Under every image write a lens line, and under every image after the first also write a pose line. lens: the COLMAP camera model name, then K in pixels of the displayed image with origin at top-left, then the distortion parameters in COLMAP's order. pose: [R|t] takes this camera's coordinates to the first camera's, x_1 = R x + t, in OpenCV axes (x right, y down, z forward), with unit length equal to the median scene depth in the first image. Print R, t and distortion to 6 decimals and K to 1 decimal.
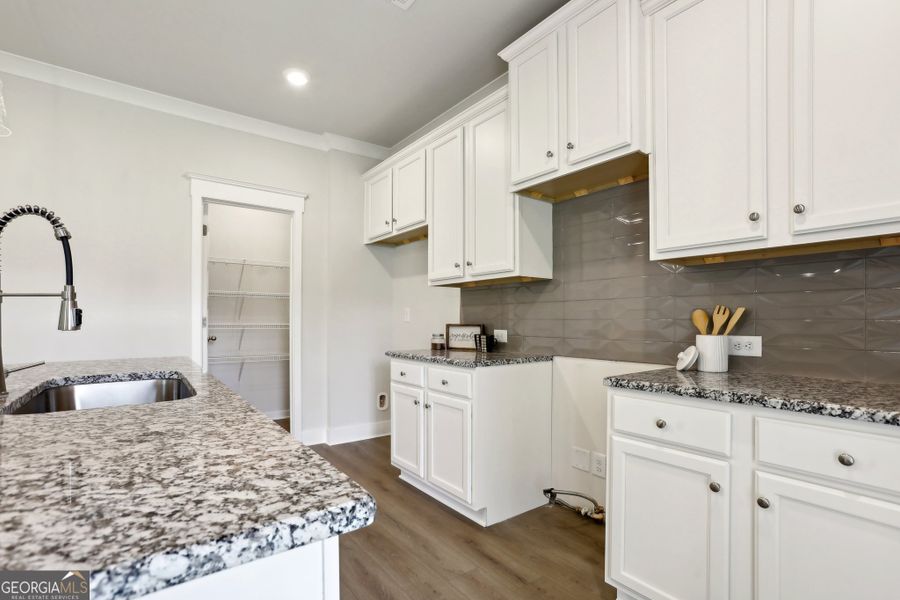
lens RADIAL K [[424.3, 0, 451.0], [0, 424.3, 313.1], [0, 0, 1]] dist [0.000308, 0.000418]
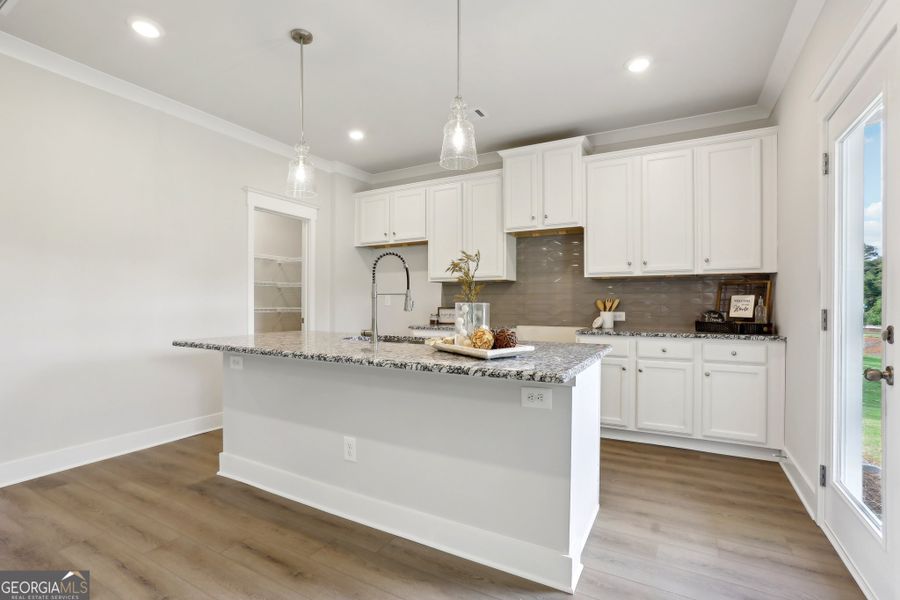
lens RADIAL K [[421.4, 0, 450.0], [0, 421.4, 300.0], [0, 0, 1]] dist [-0.012965, 0.000317]
pose [[0.910896, 0.003766, 0.412620, -0.950232], [-0.008147, 0.999928, 0.008859, -0.020939], [-0.412557, -0.011432, 0.910860, -0.613899]]
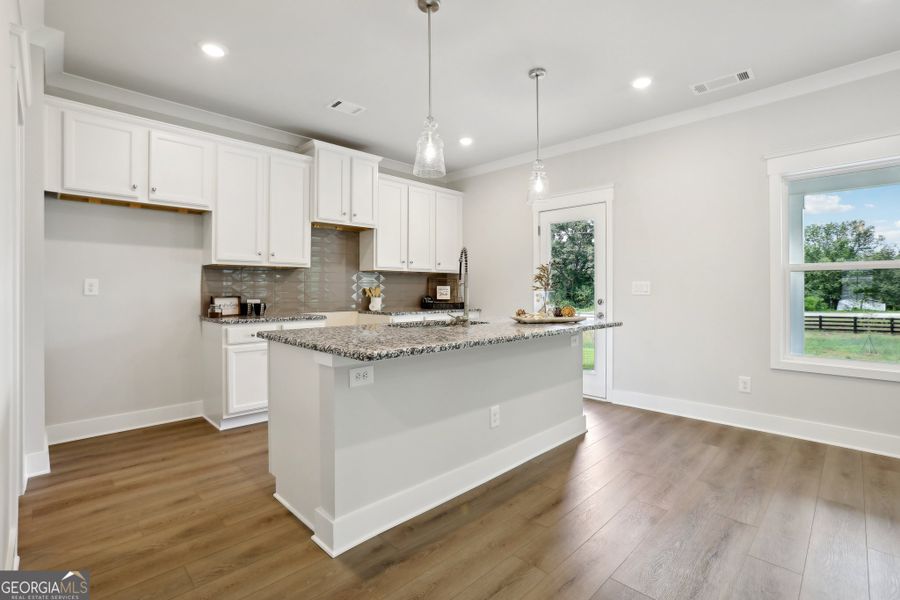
lens RADIAL K [[410.3, 0, 448.5], [0, 410.3, 288.1], [0, 0, 1]] dist [-0.000851, 0.000023]
pose [[-0.138815, 0.005012, 0.990306, -1.964375], [-0.017391, 0.999821, -0.007498, -0.001197], [-0.990166, -0.018263, -0.138703, 0.818230]]
